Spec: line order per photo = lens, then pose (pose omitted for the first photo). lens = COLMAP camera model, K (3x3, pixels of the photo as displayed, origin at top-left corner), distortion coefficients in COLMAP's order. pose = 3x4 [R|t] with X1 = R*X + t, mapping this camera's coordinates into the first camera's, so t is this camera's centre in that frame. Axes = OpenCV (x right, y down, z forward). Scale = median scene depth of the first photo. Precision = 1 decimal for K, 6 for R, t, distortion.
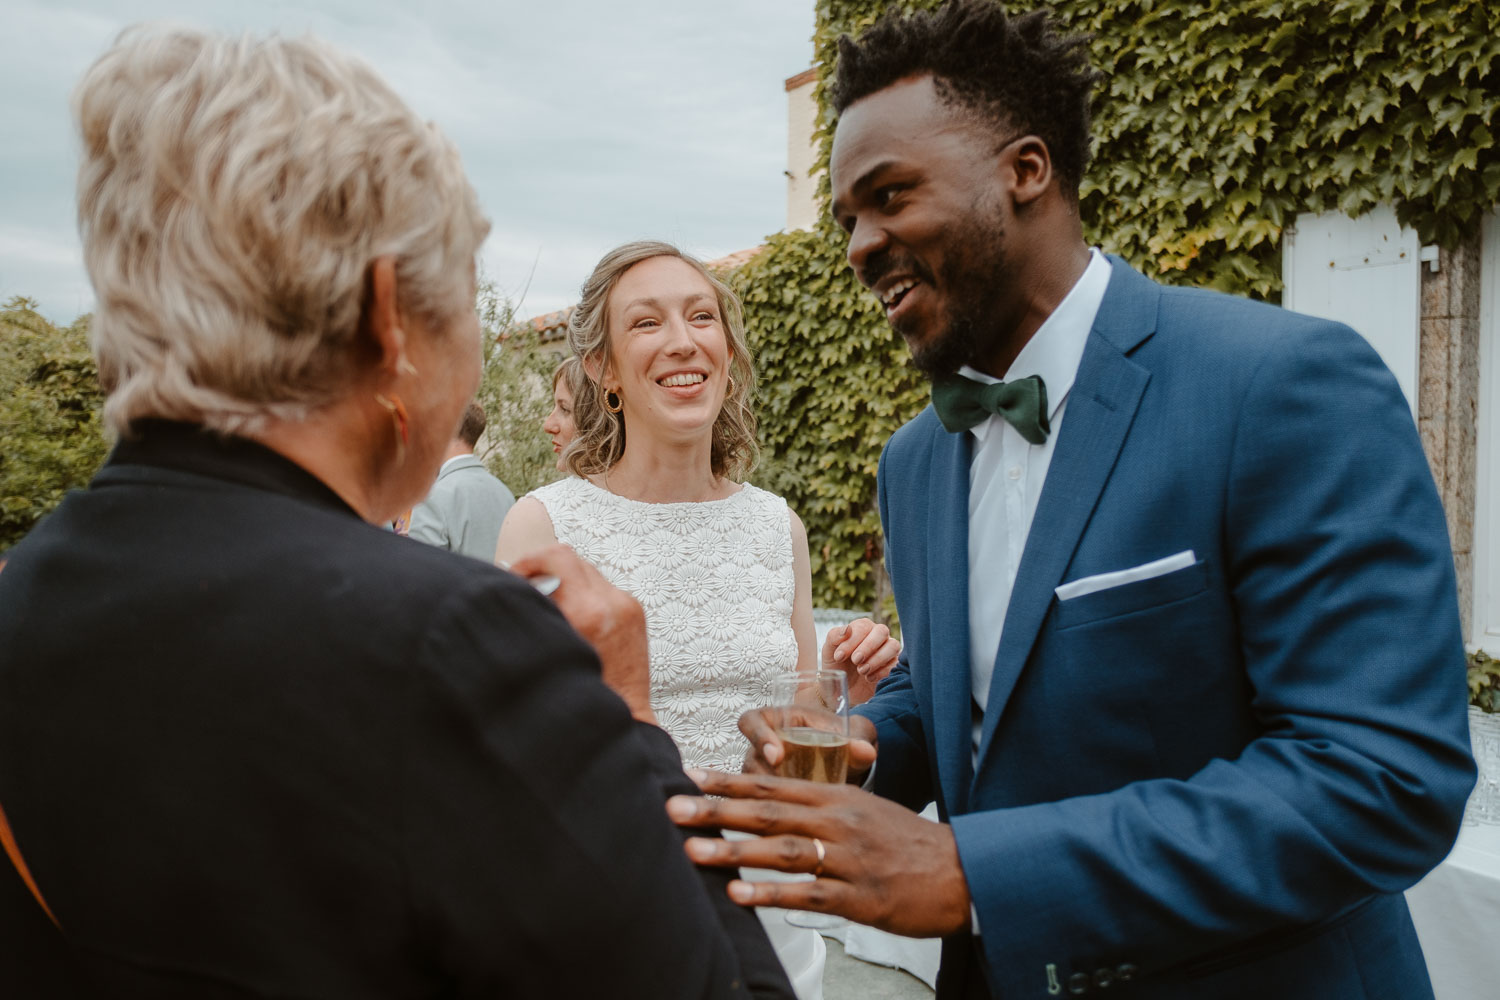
lens RADIAL K [[1175.7, 0, 750.2], [0, 1175.7, 500.7], [0, 0, 1]] dist [-0.014035, -0.007857]
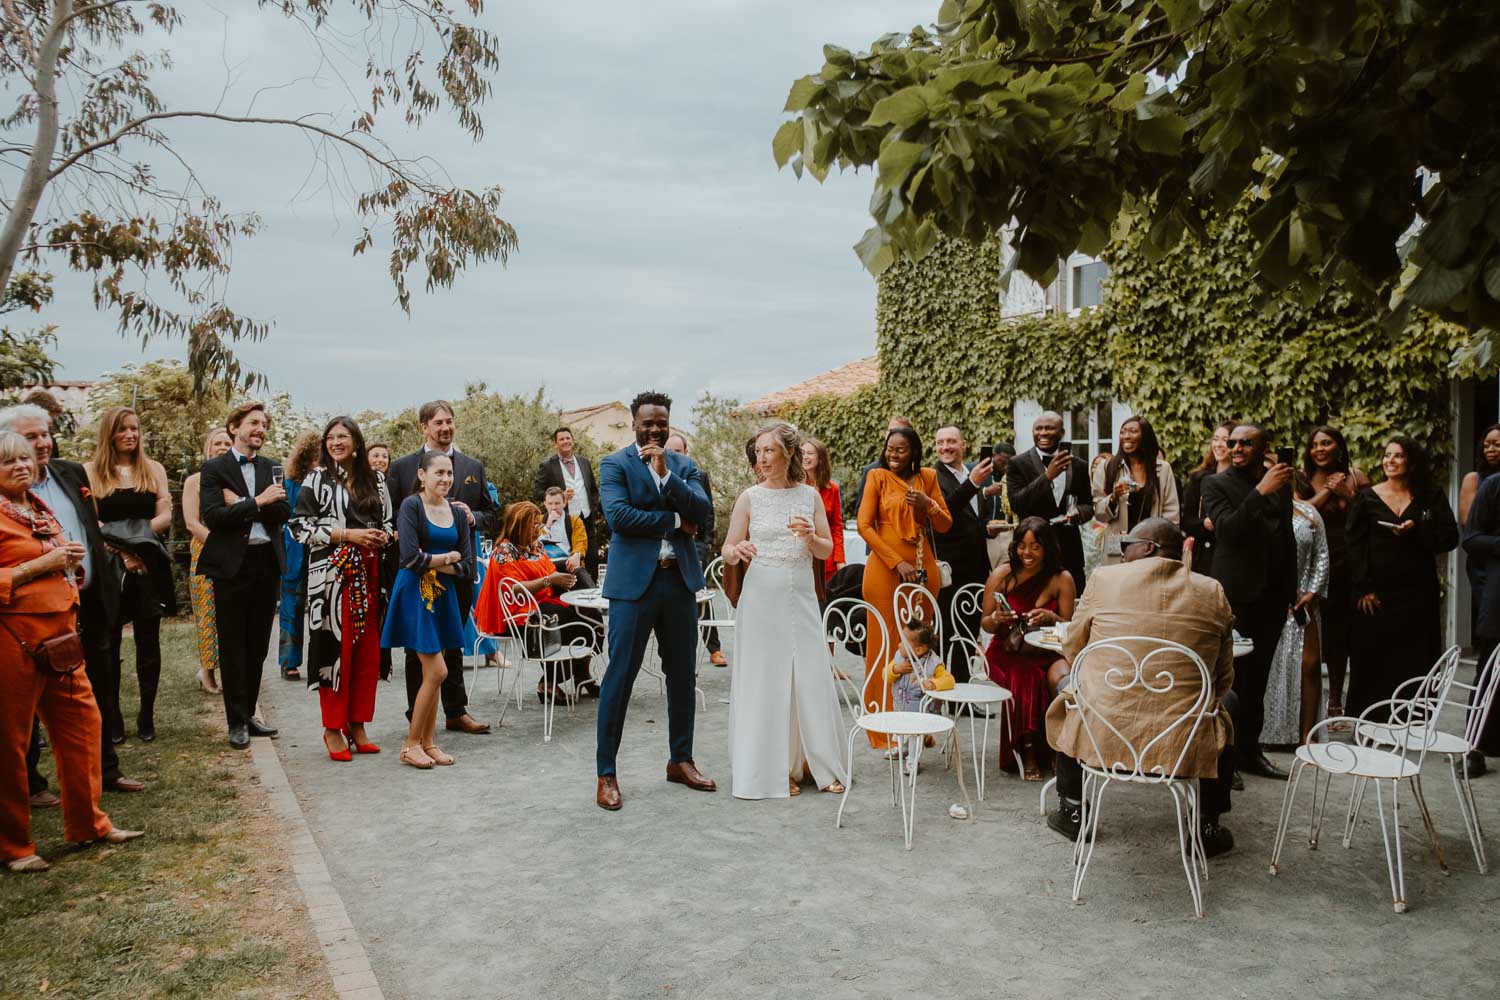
lens RADIAL K [[1175.7, 0, 748.6], [0, 1175.7, 499.0], [0, 0, 1]] dist [-0.014035, -0.007857]
pose [[0.993811, 0.001898, -0.111072, 0.087040], [-0.004075, 0.999804, -0.019376, 0.092564], [0.111013, 0.019708, 0.993624, -2.159715]]
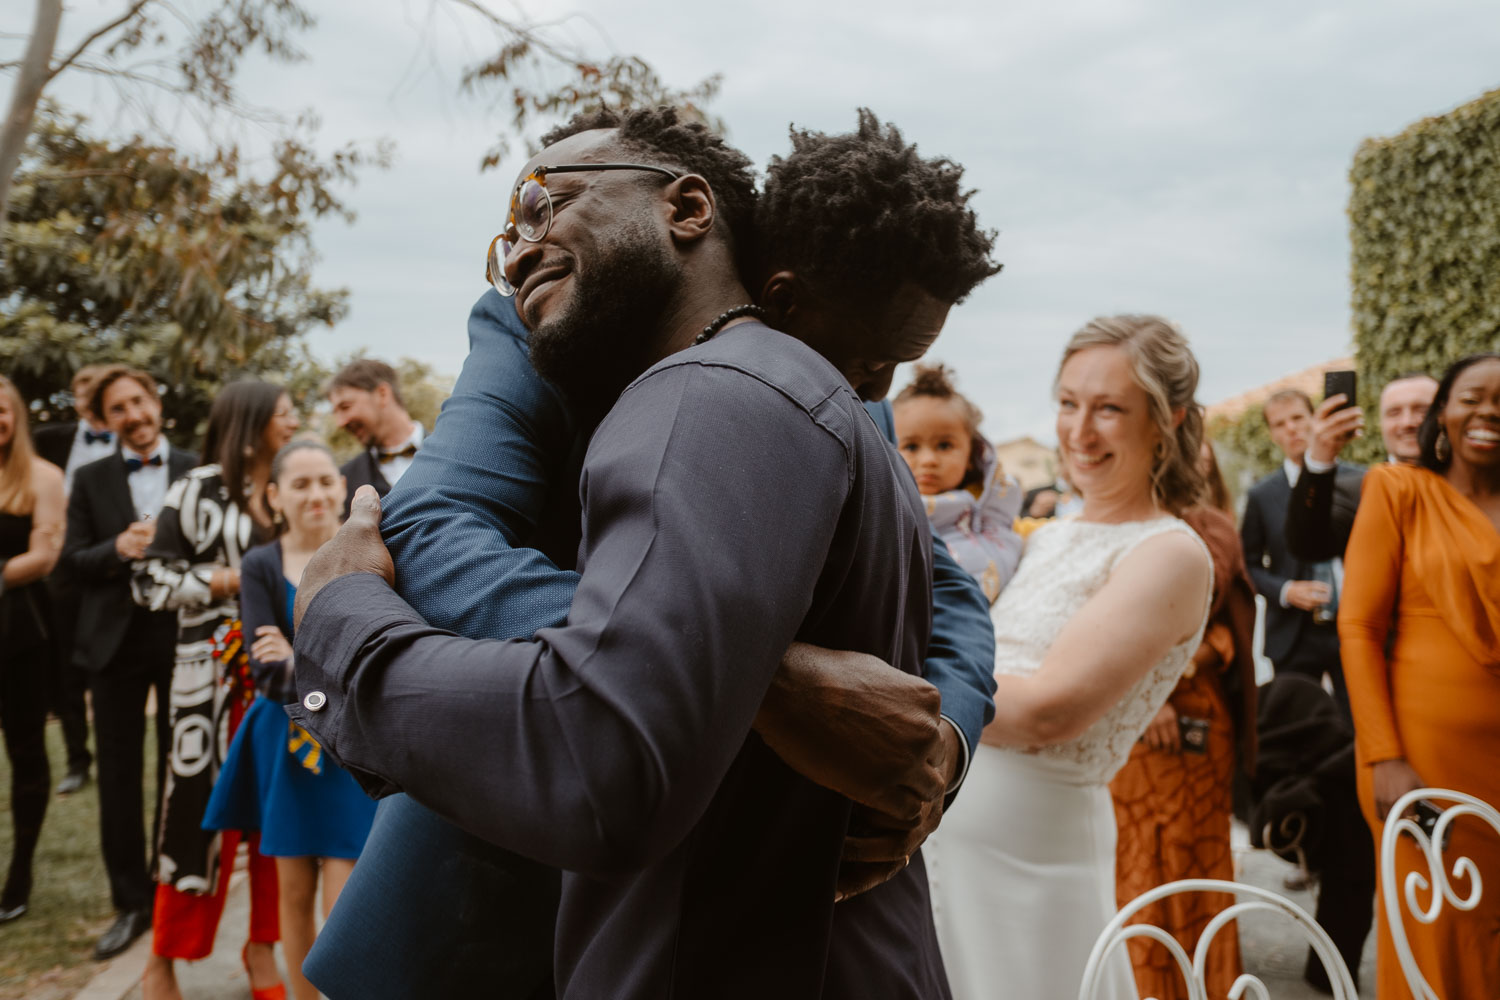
lens RADIAL K [[1175.7, 0, 753.4], [0, 1175.7, 488.8], [0, 0, 1]] dist [-0.014035, -0.007857]
pose [[0.887925, -0.002403, -0.459982, 0.094630], [-0.027219, 0.997960, -0.057756, 0.075171], [0.459182, 0.063803, 0.886048, -1.315181]]
